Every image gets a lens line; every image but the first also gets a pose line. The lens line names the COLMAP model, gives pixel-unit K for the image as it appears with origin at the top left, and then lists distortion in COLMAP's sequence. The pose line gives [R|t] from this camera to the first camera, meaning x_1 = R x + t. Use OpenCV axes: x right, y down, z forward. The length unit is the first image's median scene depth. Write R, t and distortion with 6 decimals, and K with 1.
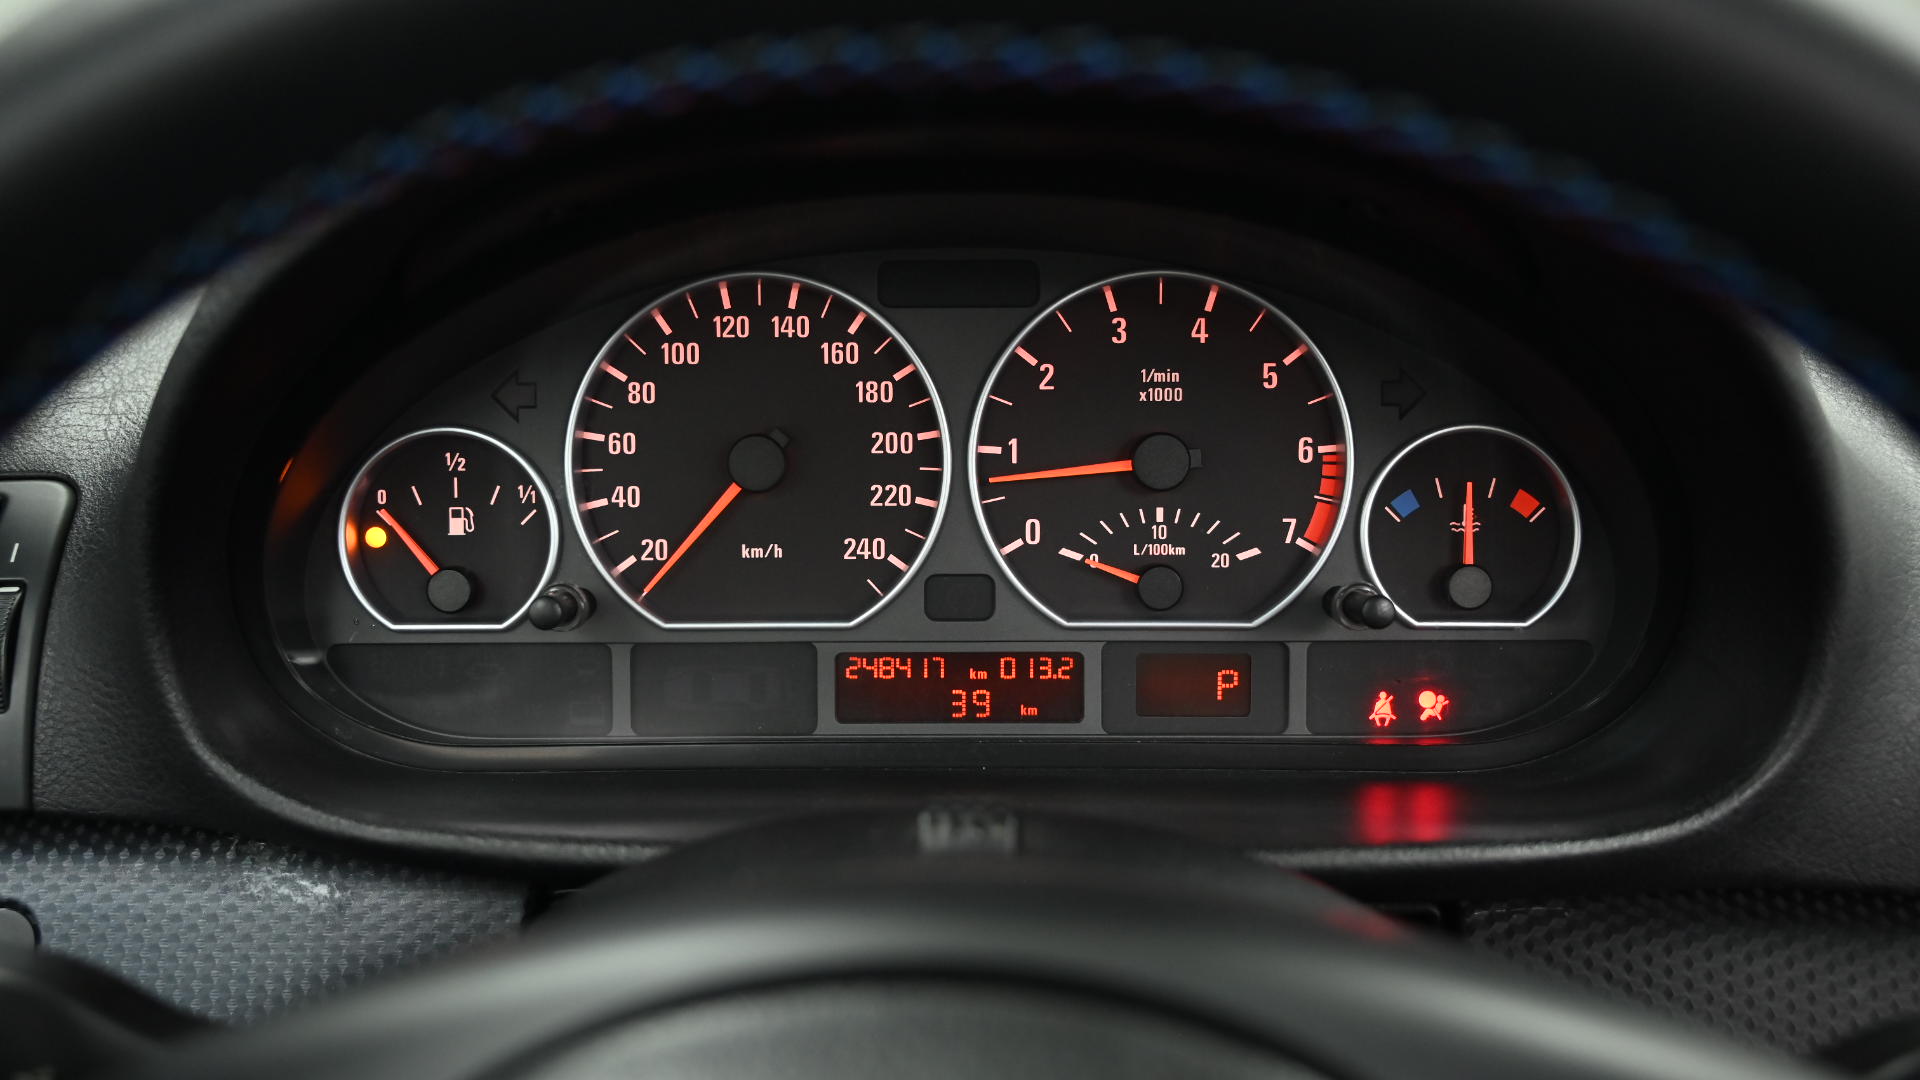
lens RADIAL K [[1635.3, 0, 941.0], [0, 1635.3, 551.0], [0, 0, 1]] dist [-0.010994, -0.002585]
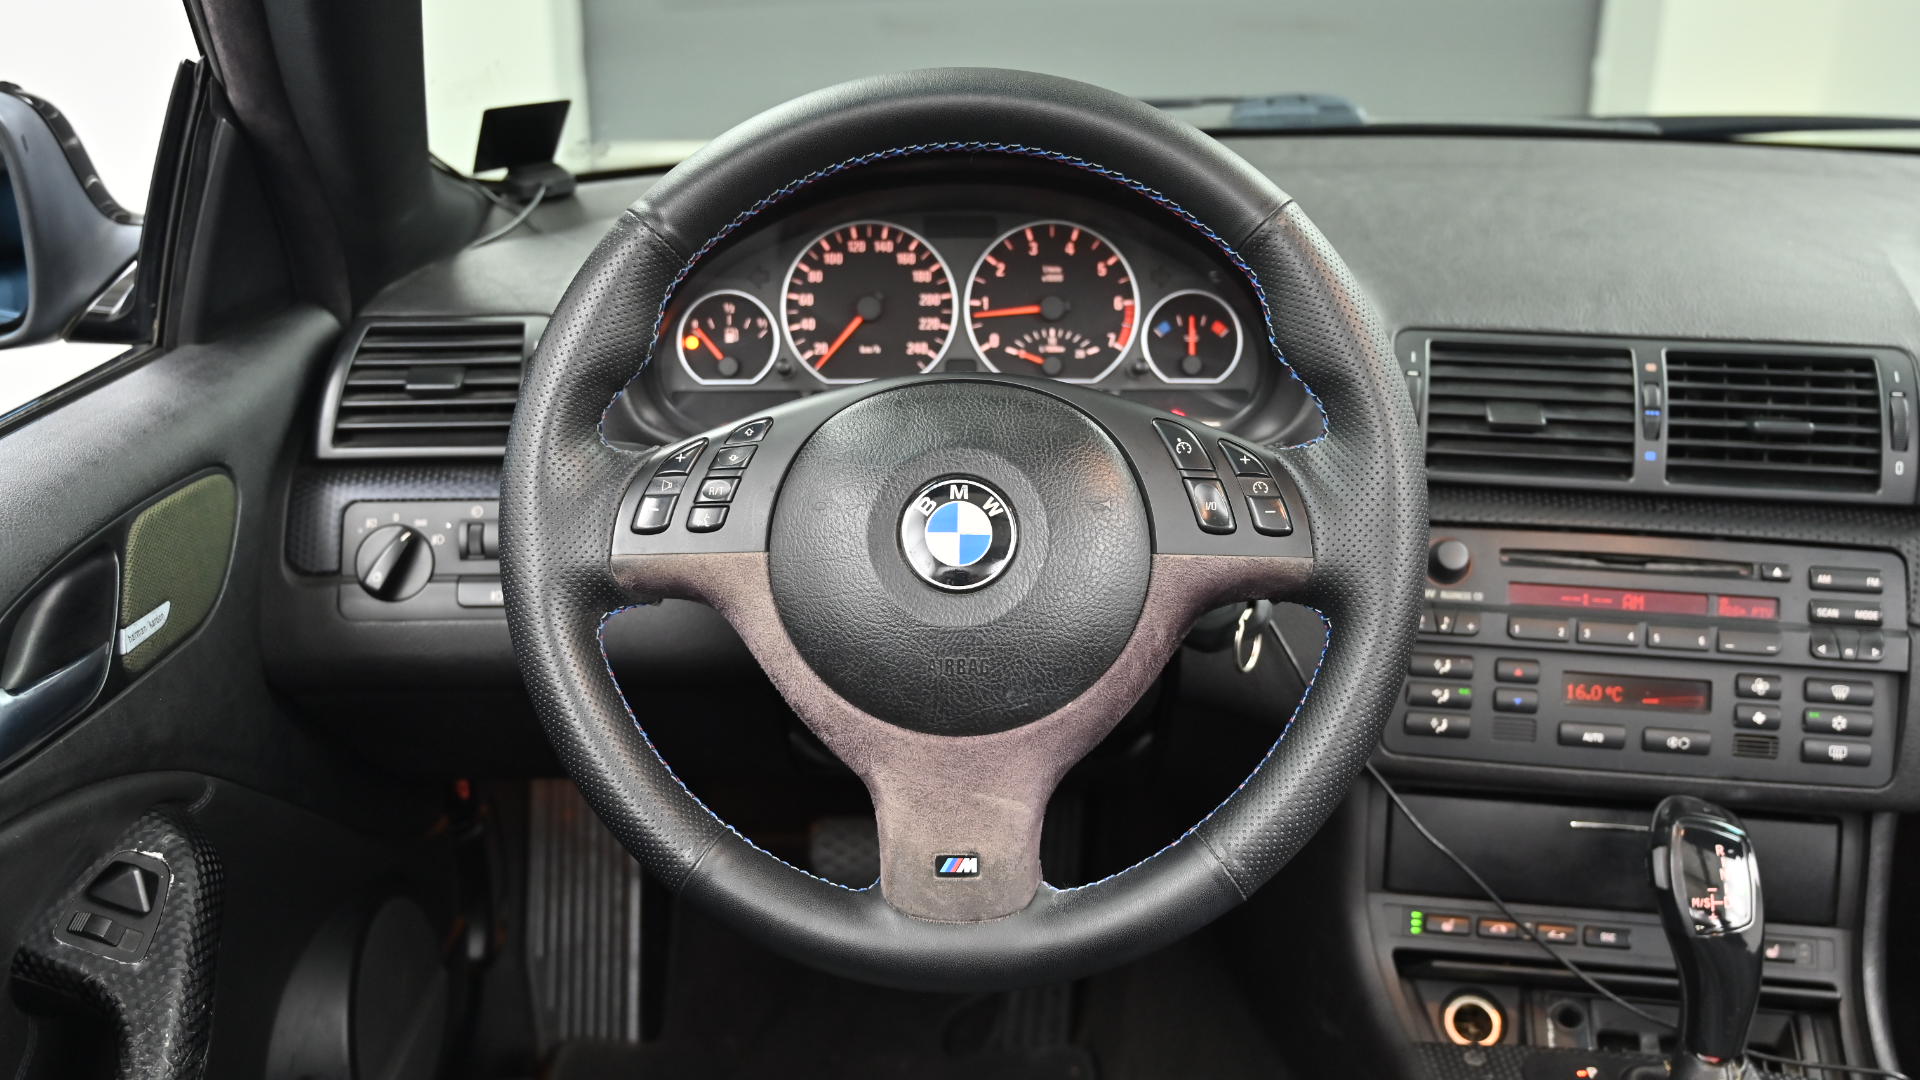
lens RADIAL K [[1750.6, 0, 961.3], [0, 1750.6, 552.1], [0, 0, 1]] dist [-0.008003, 0.000000]
pose [[0.999558, -0.002278, 0.029632, -0.058231], [0.002614, 0.999933, -0.011310, 0.299297], [-0.029604, 0.011383, 0.999497, -1.343456]]
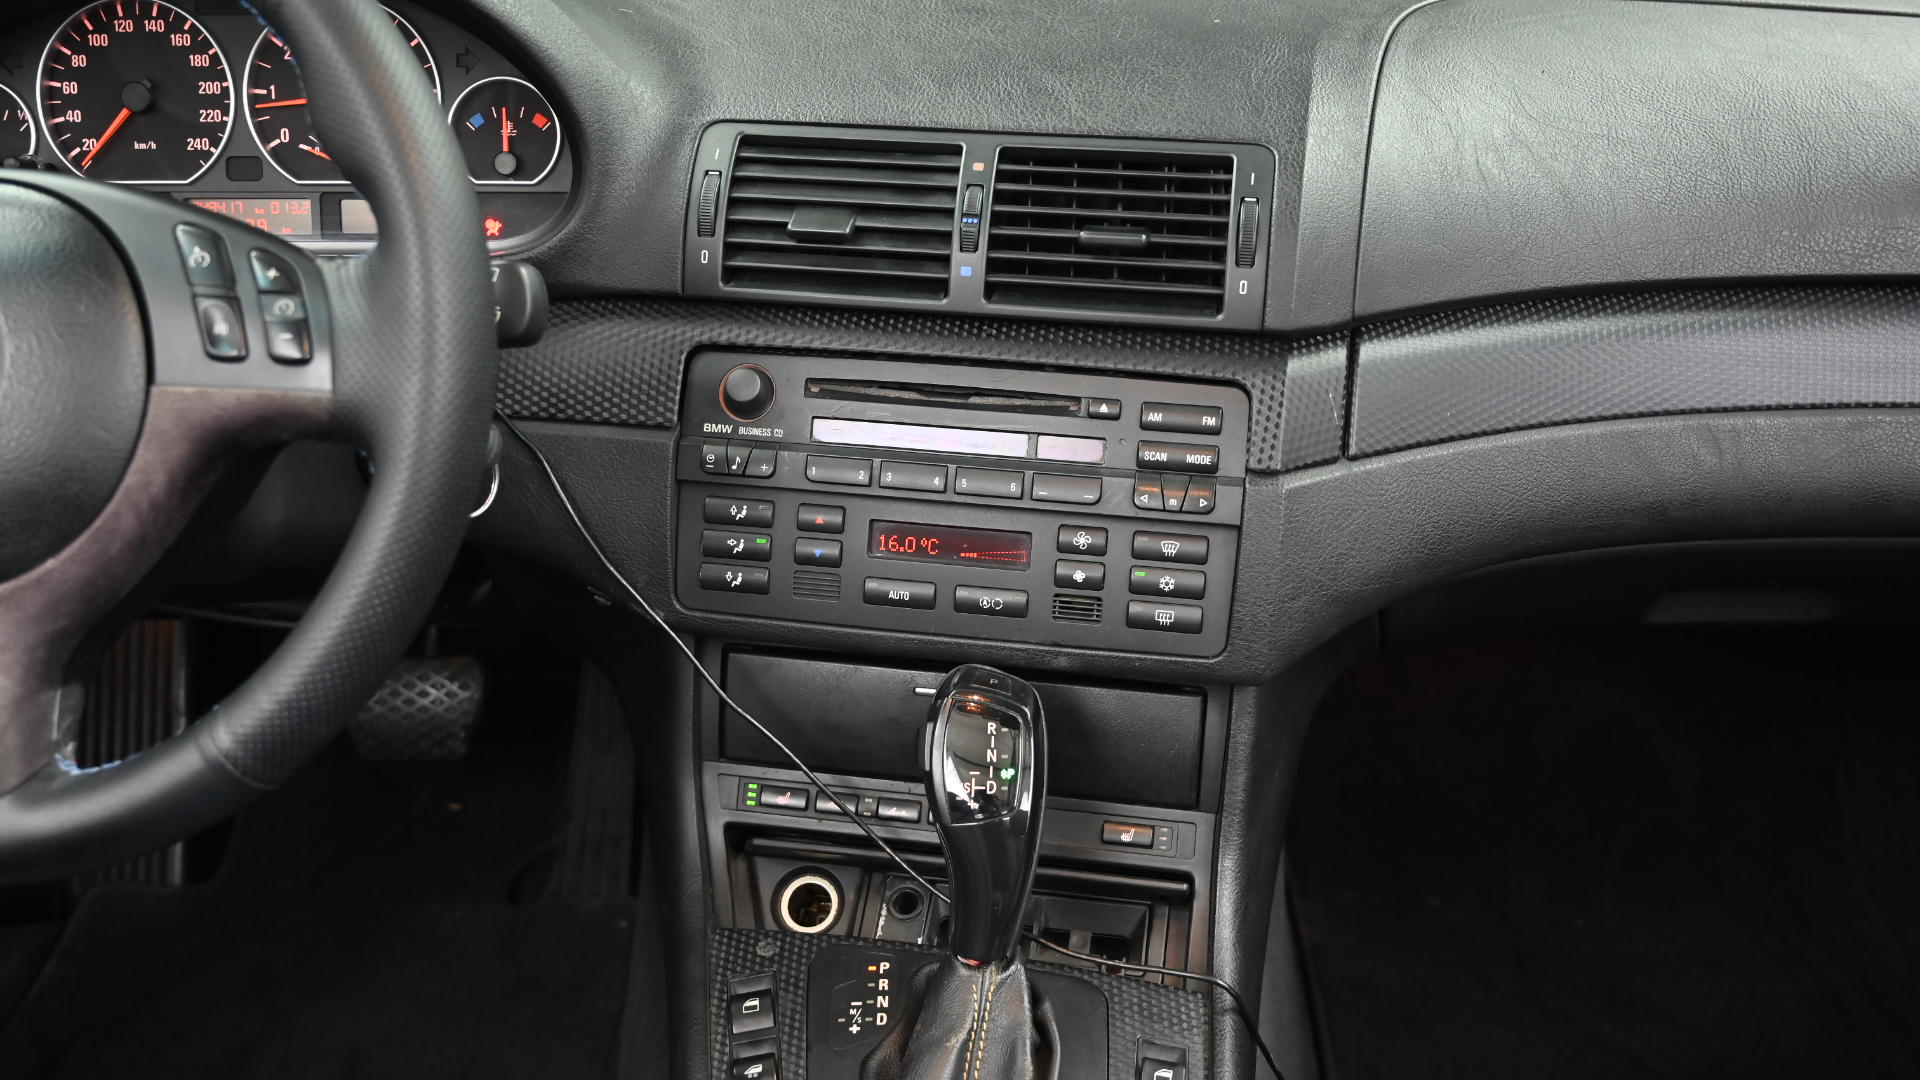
lens RADIAL K [[1750.6, 0, 941.1], [0, 1750.6, 530.4], [0, 0, 1]] dist [-0.008003, 0.000000]
pose [[0.999945, 0.005693, -0.008774, 0.853681], [-0.004949, 0.996566, 0.082659, 0.279020], [0.009215, -0.082611, 0.996539, -1.084556]]
